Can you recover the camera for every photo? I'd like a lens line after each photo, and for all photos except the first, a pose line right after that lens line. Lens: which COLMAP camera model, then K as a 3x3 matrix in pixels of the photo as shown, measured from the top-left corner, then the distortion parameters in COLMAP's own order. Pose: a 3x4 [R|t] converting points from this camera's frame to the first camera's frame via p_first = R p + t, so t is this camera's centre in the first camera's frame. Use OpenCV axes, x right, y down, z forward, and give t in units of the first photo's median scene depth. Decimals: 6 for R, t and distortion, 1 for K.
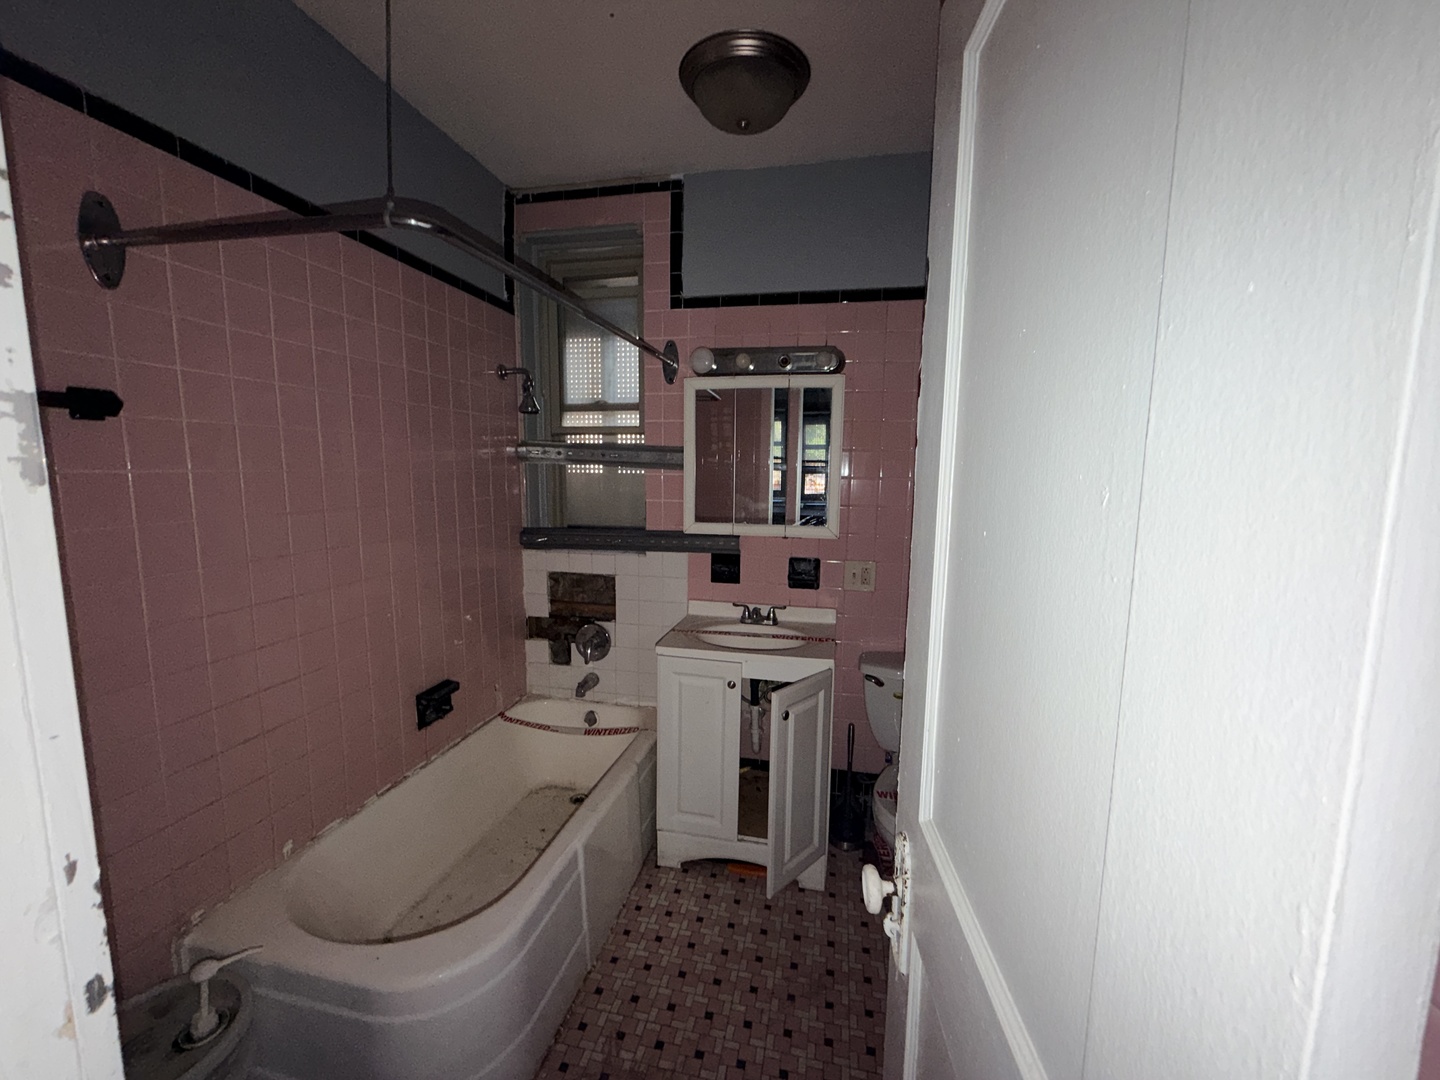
lens RADIAL K [[577.2, 0, 721.1], [0, 577.2, 542.3], [0, 0, 1]] dist [0.001045, 0.000036]
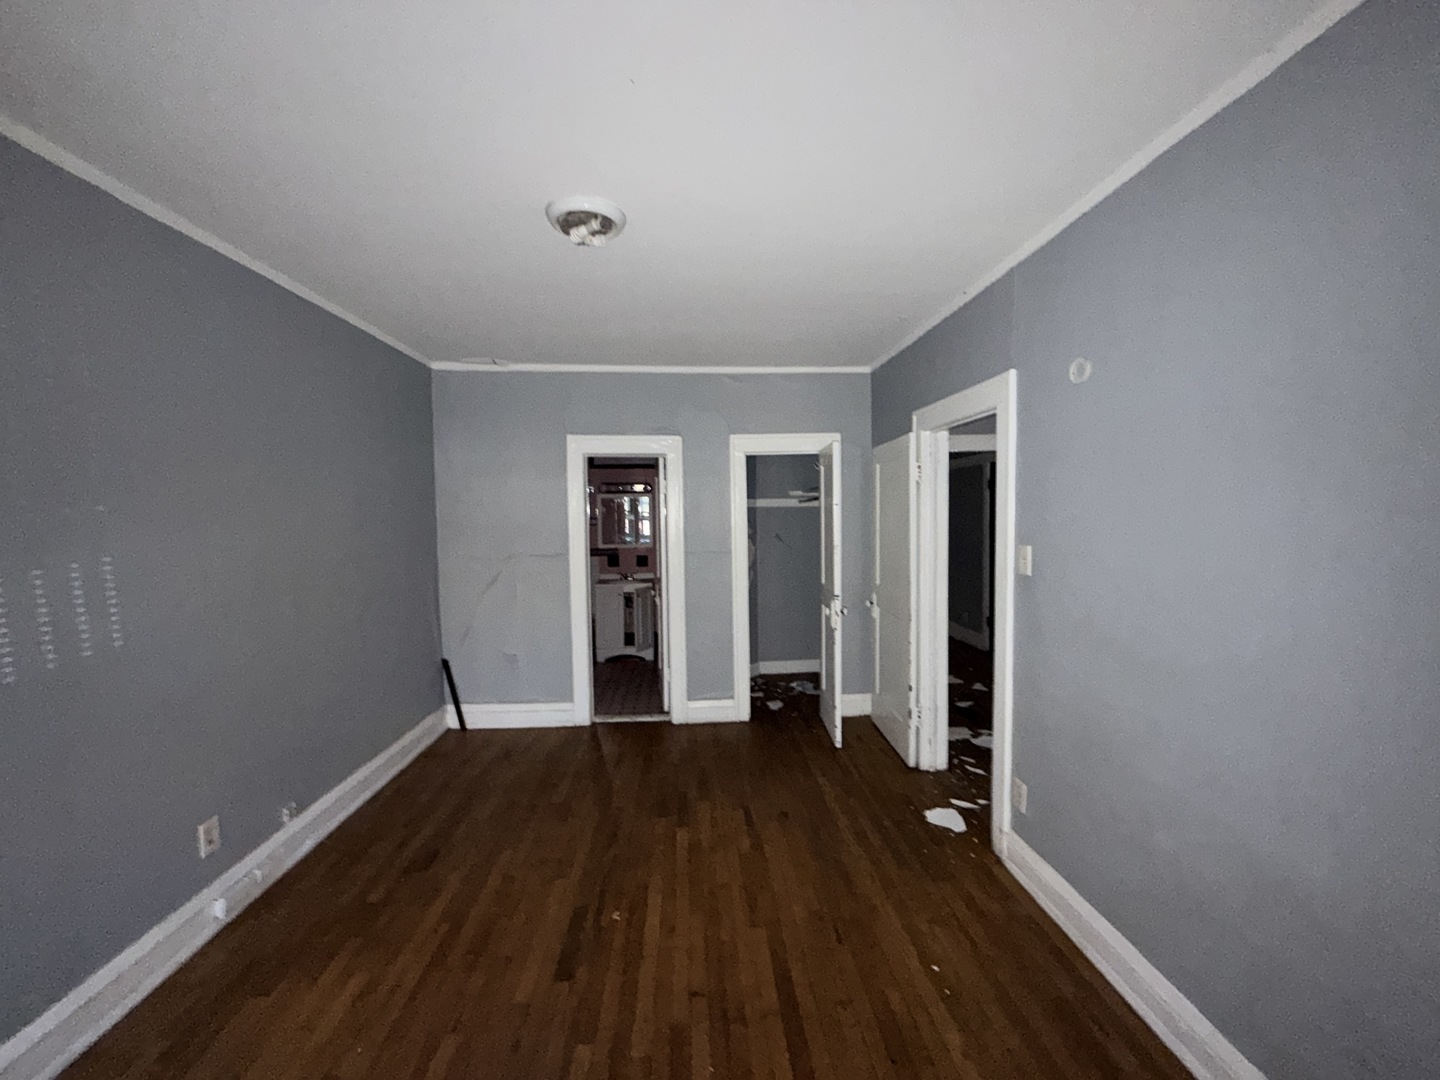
lens RADIAL K [[577.2, 0, 720.8], [0, 577.2, 541.7], [0, 0, 1]] dist [0.001045, 0.000036]
pose [[0.959414, -0.045164, 0.278361, -0.268401], [0.063972, 0.996215, -0.058851, 0.151613], [-0.274650, 0.074270, 0.958672, -1.815653]]
